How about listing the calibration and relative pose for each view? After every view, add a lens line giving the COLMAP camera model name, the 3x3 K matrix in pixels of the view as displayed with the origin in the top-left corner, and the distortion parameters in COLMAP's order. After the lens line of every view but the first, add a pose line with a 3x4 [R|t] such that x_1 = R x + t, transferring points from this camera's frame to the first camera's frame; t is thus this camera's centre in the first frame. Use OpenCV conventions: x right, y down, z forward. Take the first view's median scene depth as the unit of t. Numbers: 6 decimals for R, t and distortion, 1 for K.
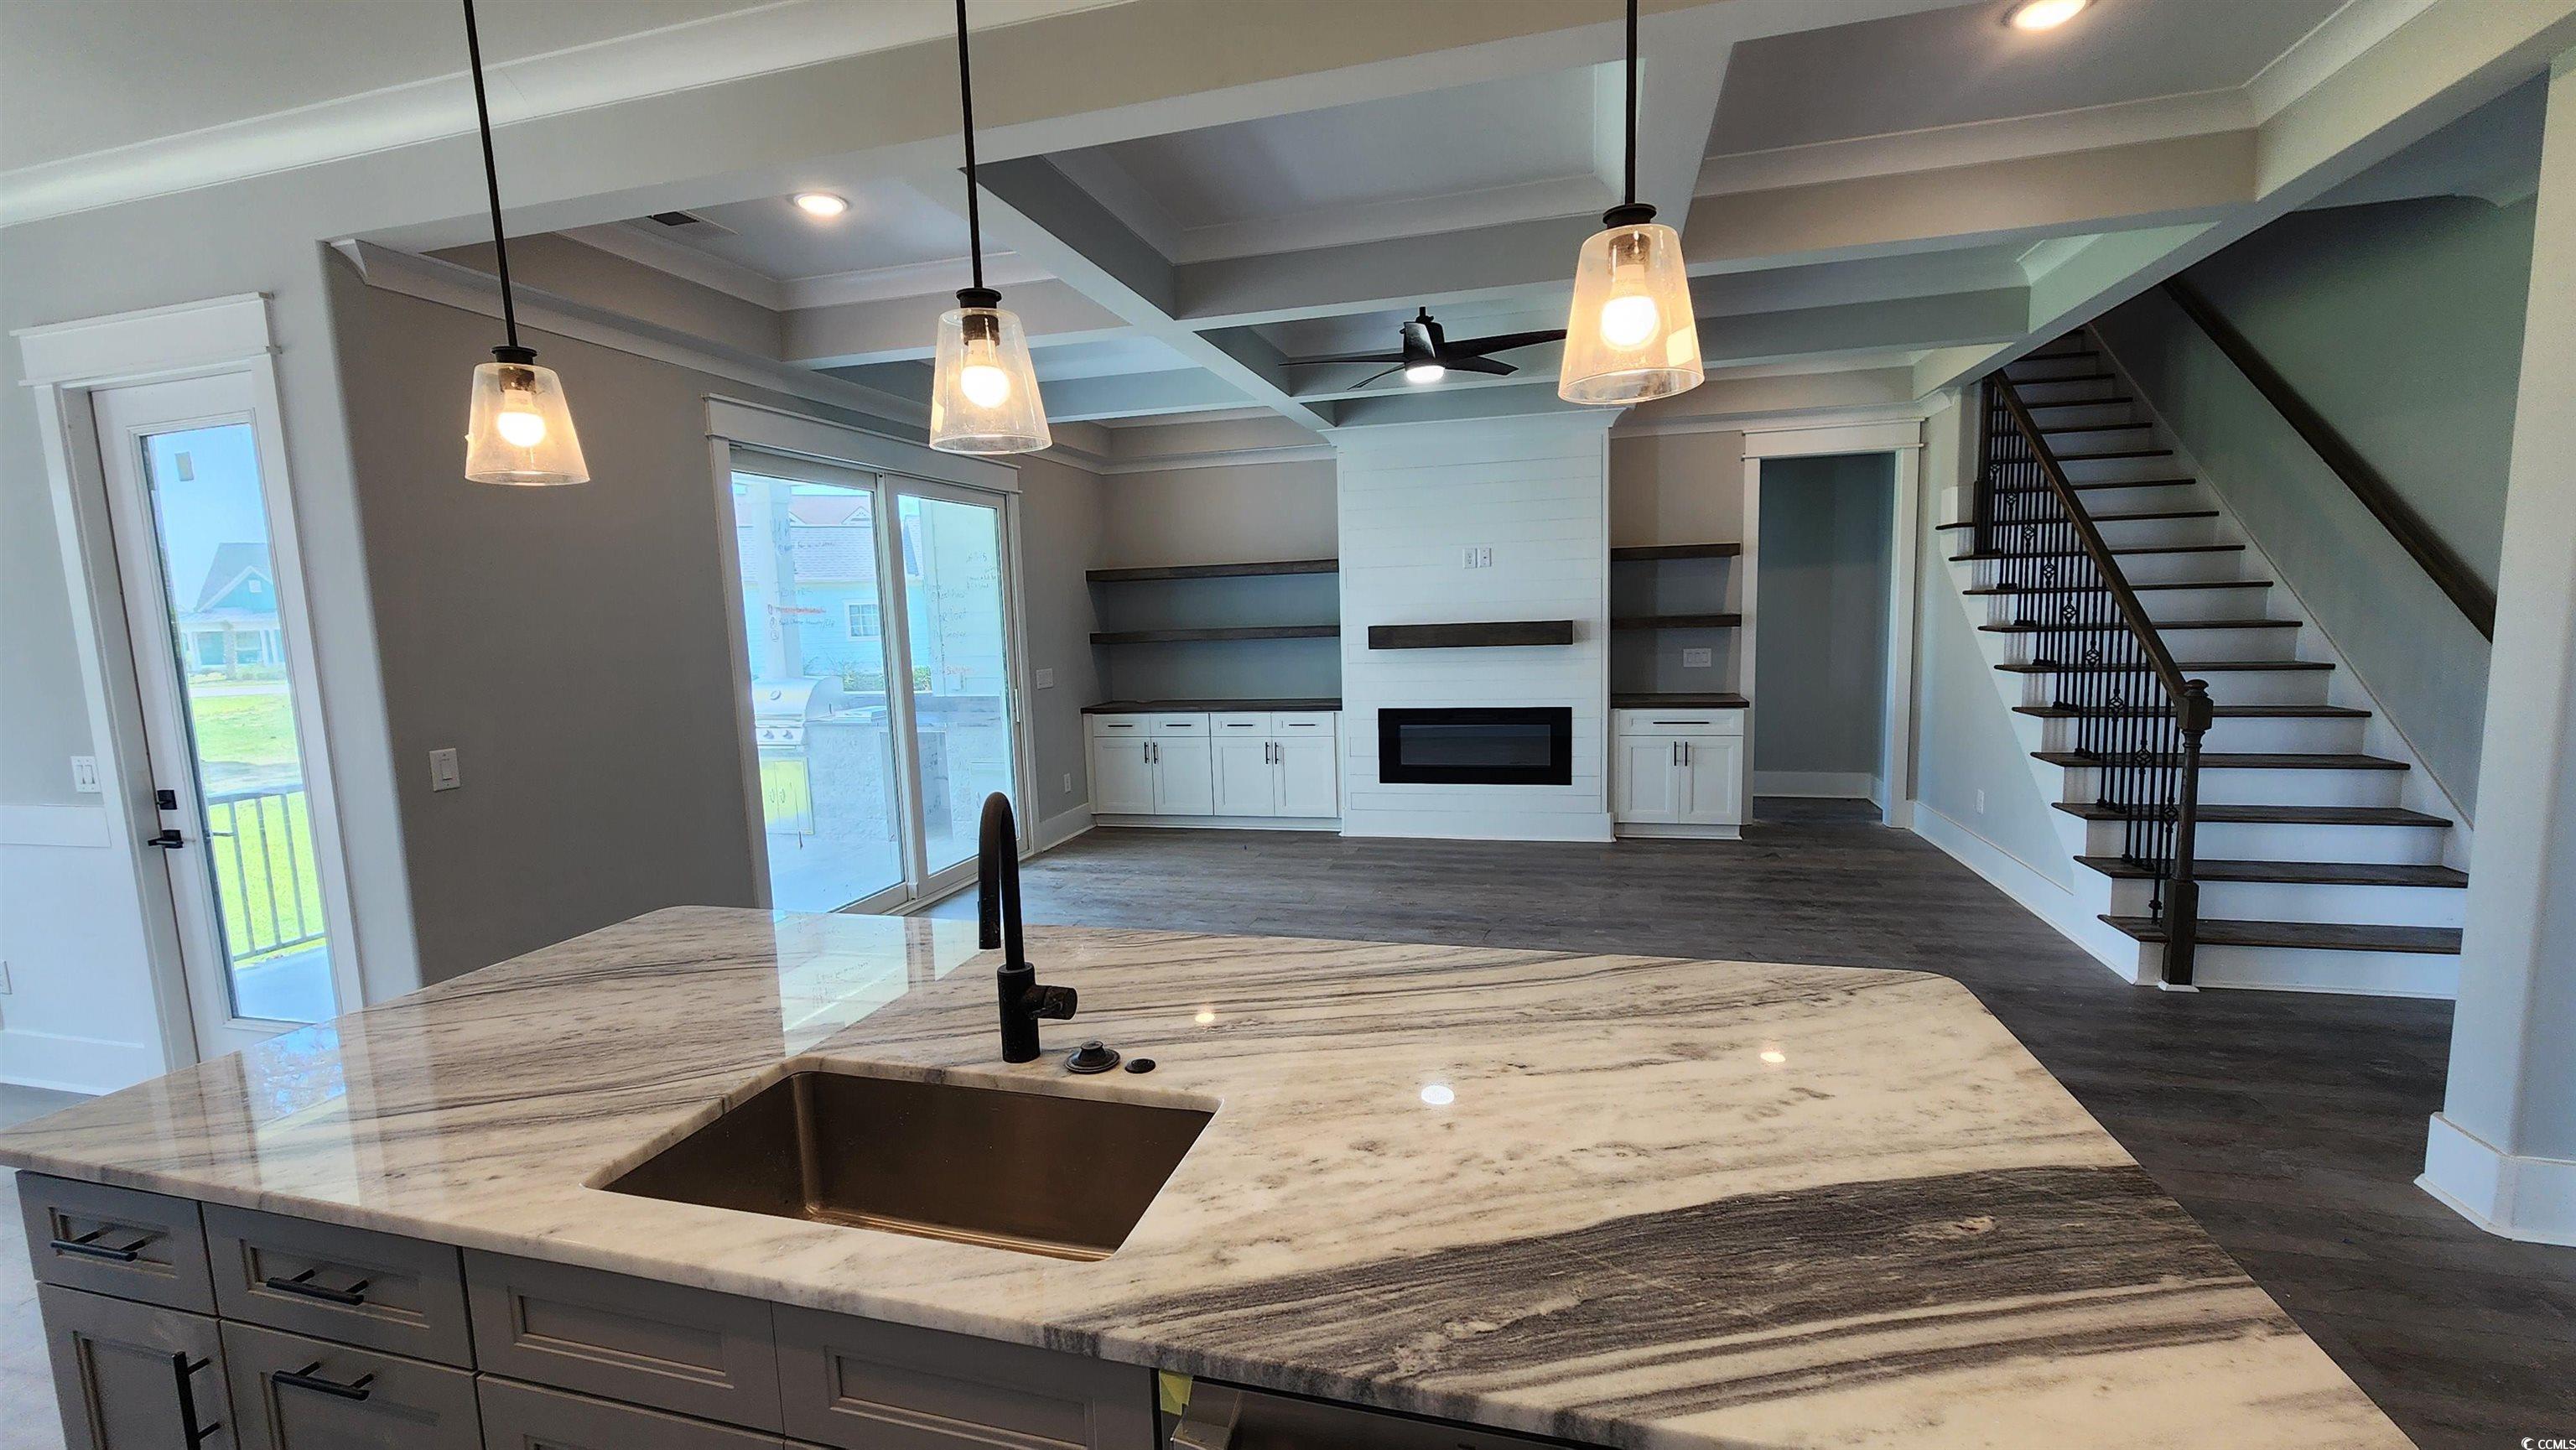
lens RADIAL K [[1061.4, 0, 1292.0], [0, 1061.4, 732.7], [0, 0, 1]] dist [-0.003964, 0.002157]
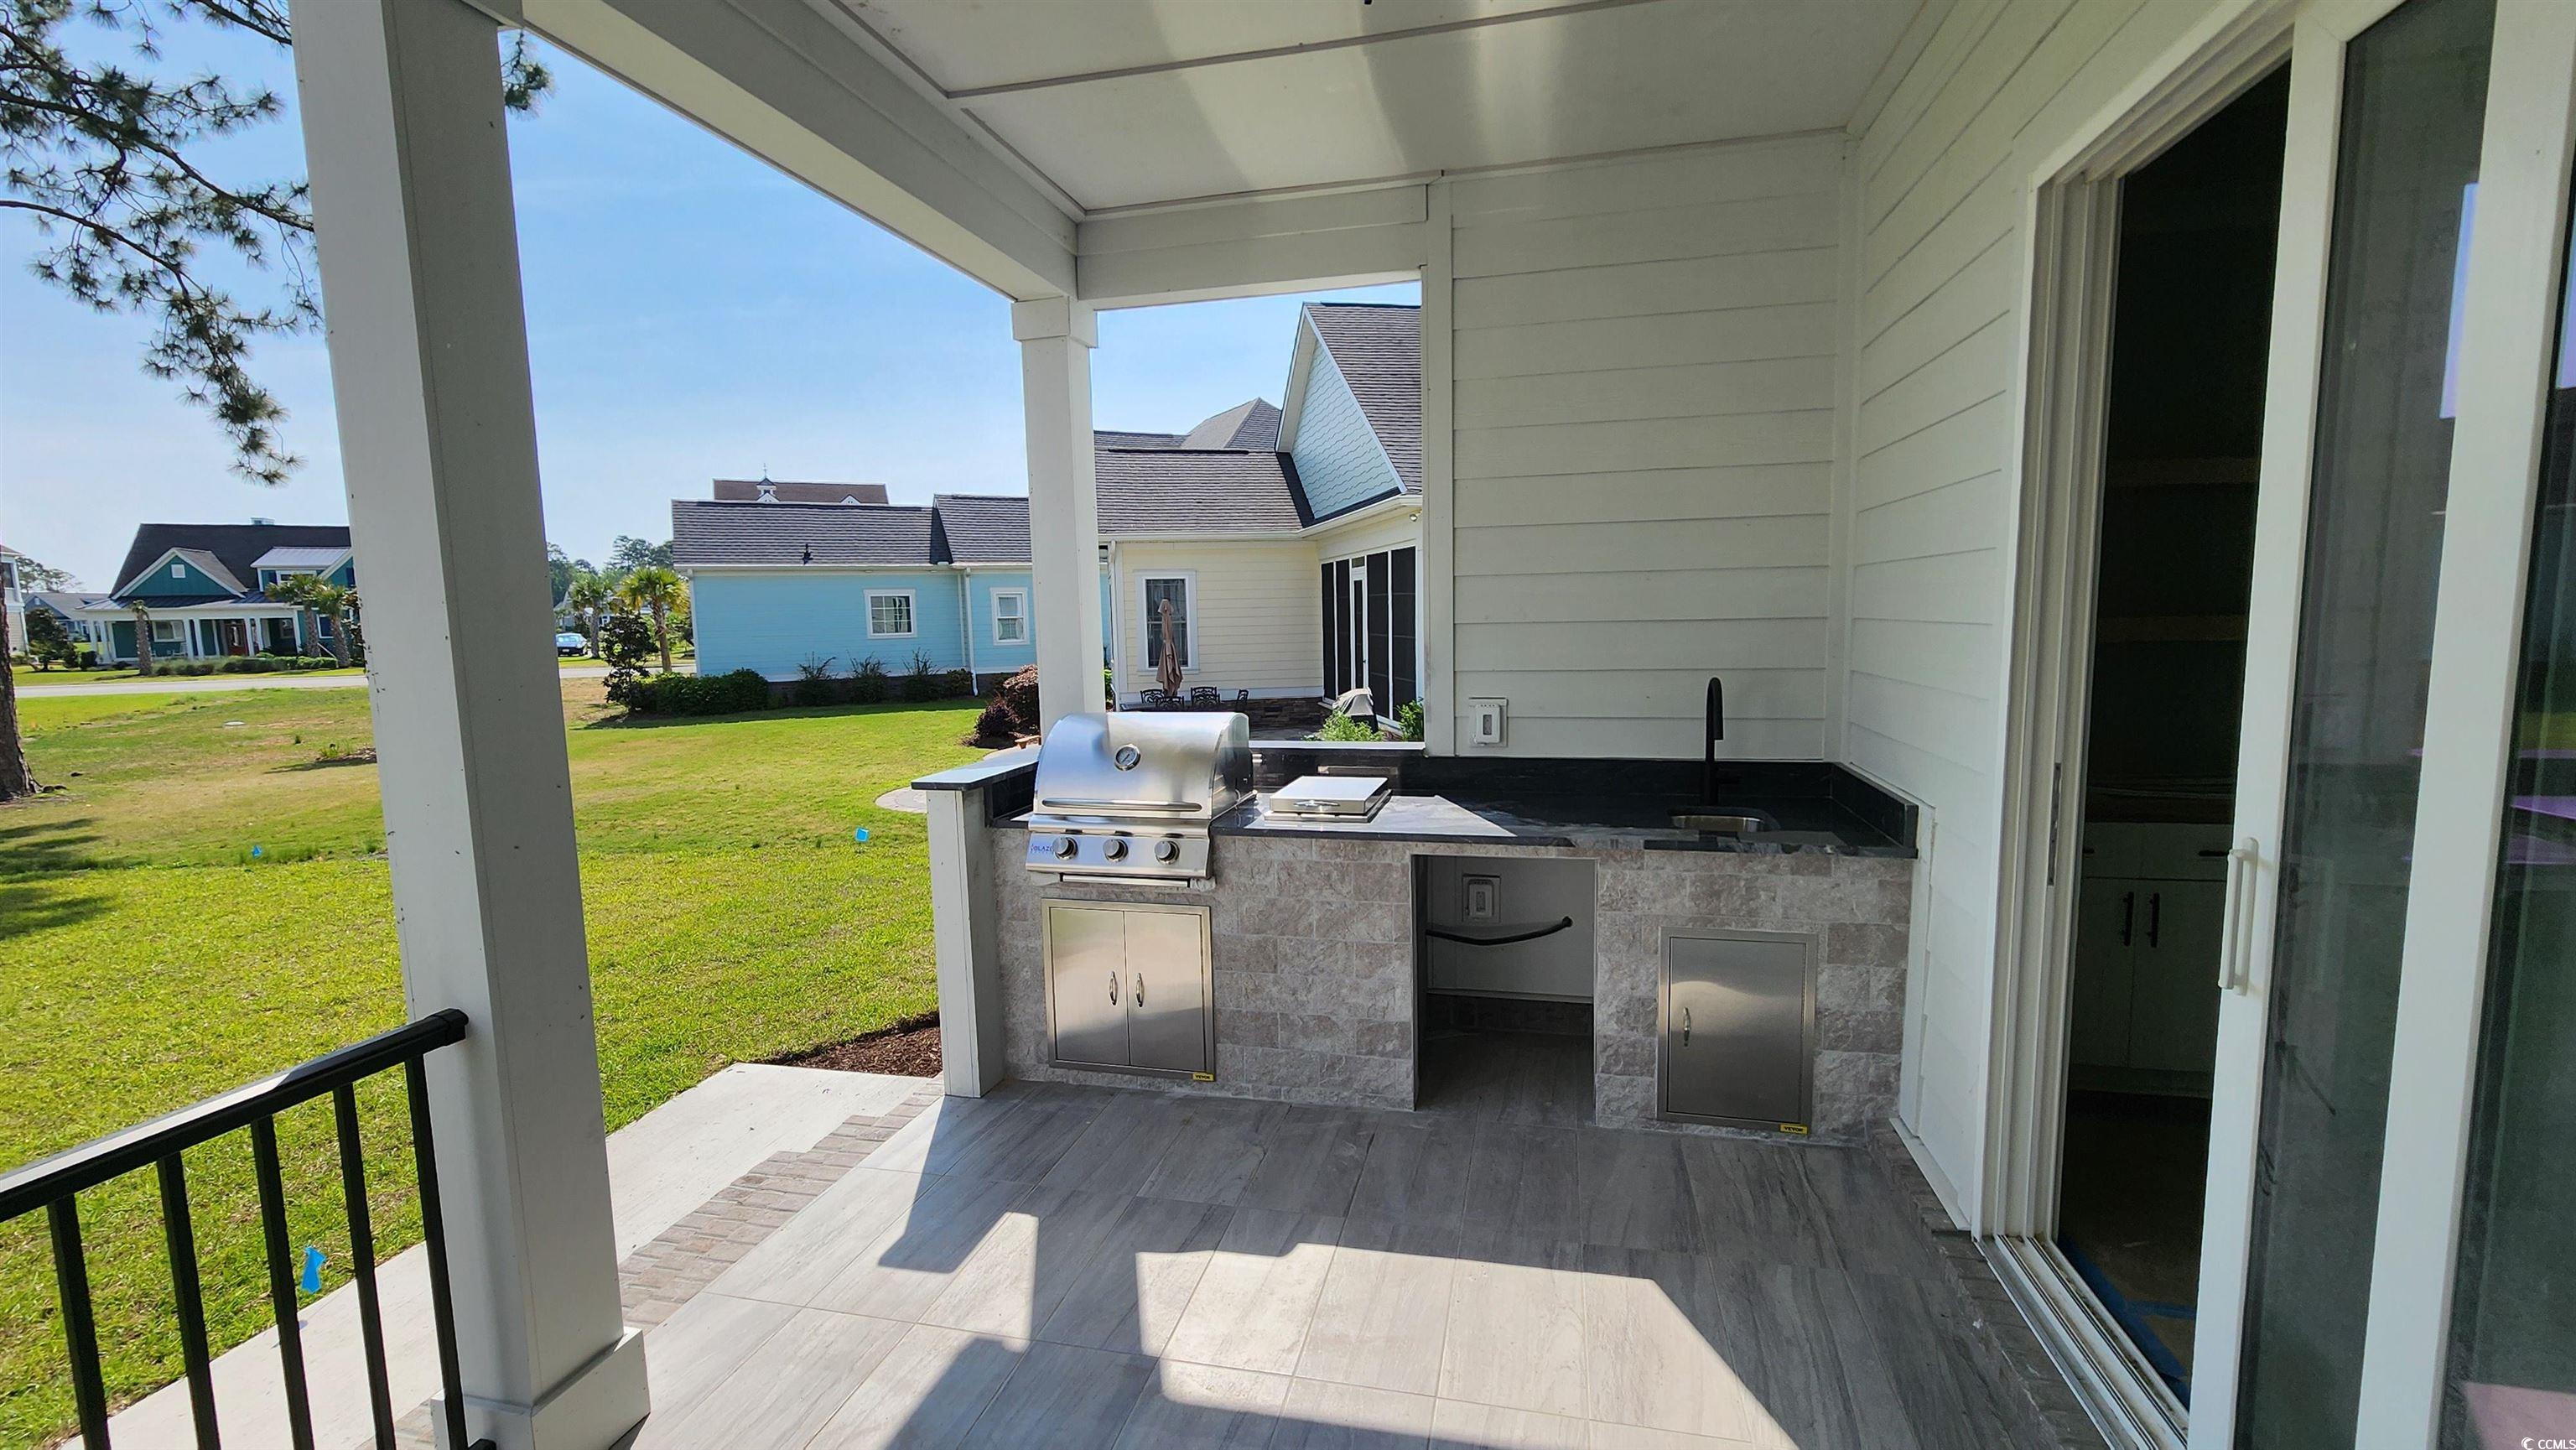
lens RADIAL K [[1061.4, 0, 1296.1], [0, 1061.4, 711.8], [0, 0, 1]] dist [-0.003964, 0.002157]
pose [[0.999499, 0.006839, 0.030898, -2.279429], [-0.006216, 0.999776, -0.020226, -0.240772], [-0.031030, 0.020024, 0.999318, 2.979639]]
